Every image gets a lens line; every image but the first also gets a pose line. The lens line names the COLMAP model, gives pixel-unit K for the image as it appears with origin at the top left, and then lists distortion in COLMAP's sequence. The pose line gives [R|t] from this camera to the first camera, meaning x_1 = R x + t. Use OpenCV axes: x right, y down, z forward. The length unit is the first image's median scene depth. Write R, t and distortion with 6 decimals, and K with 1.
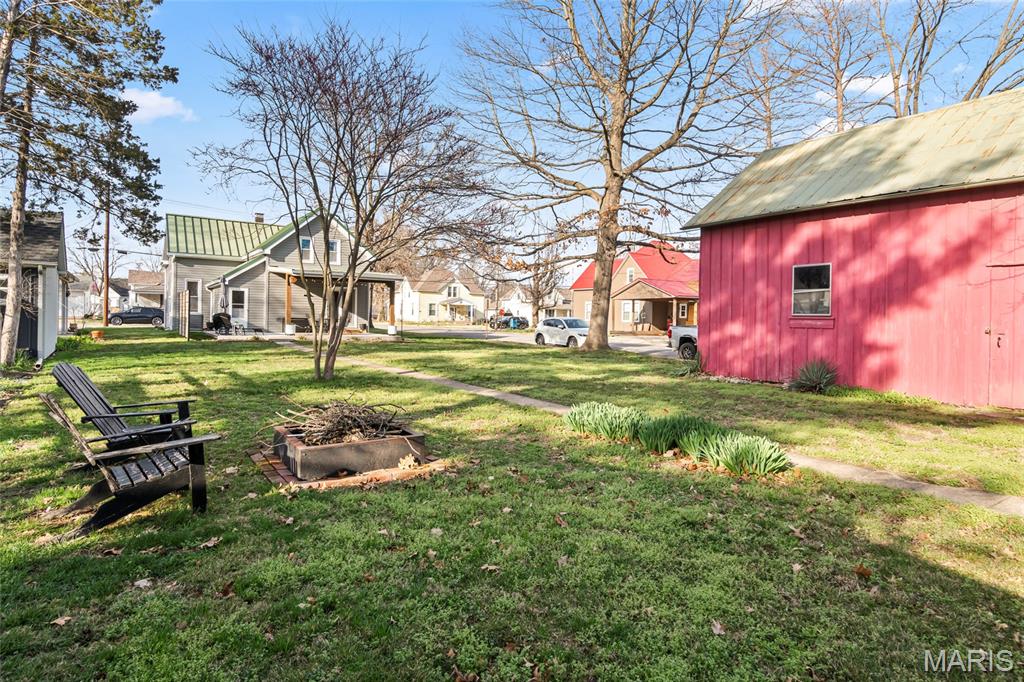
lens RADIAL K [[568.1, 0, 508.0], [0, 568.1, 331.0], [0, 0, 1]] dist [-0.000140, 0.000262]
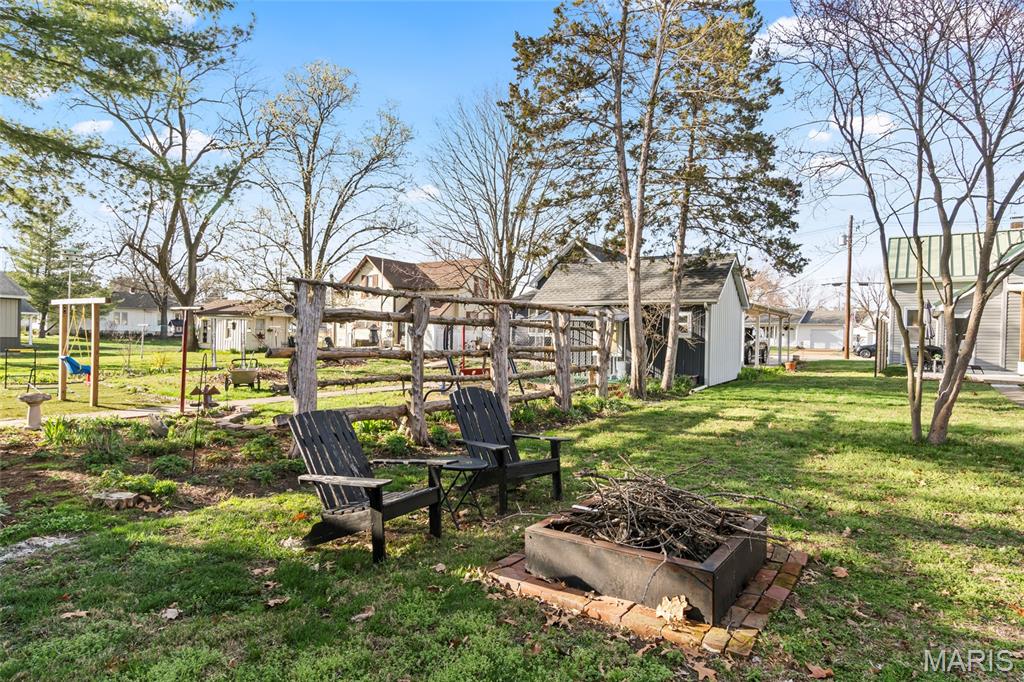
lens RADIAL K [[575.9, 0, 533.8], [0, 575.9, 341.4], [0, 0, 1]] dist [0.001149, 0.000222]
pose [[0.379778, -0.011372, -0.925008, 0.064956], [-0.026936, 0.999365, -0.023345, -0.001508], [0.924685, 0.033782, 0.379231, 0.153463]]
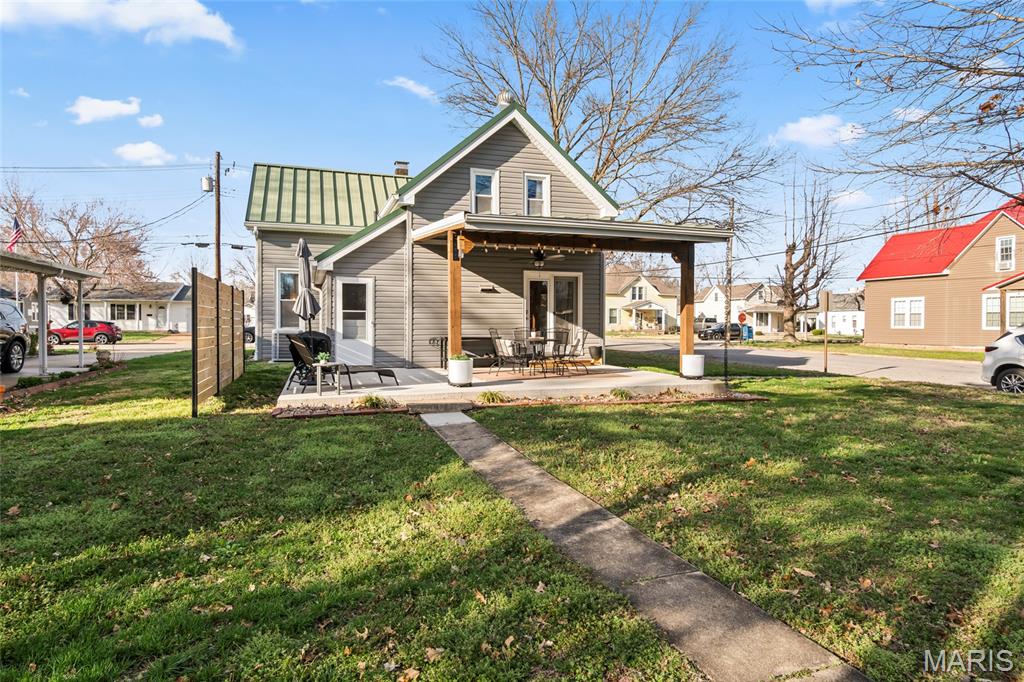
lens RADIAL K [[568.1, 0, 508.0], [0, 568.1, 331.0], [0, 0, 1]] dist [-0.000140, 0.000262]
pose [[0.967623, -0.017360, -0.251802, -0.272527], [0.014144, 0.999794, -0.014574, -0.025464], [0.252003, 0.010541, 0.967669, 0.678670]]
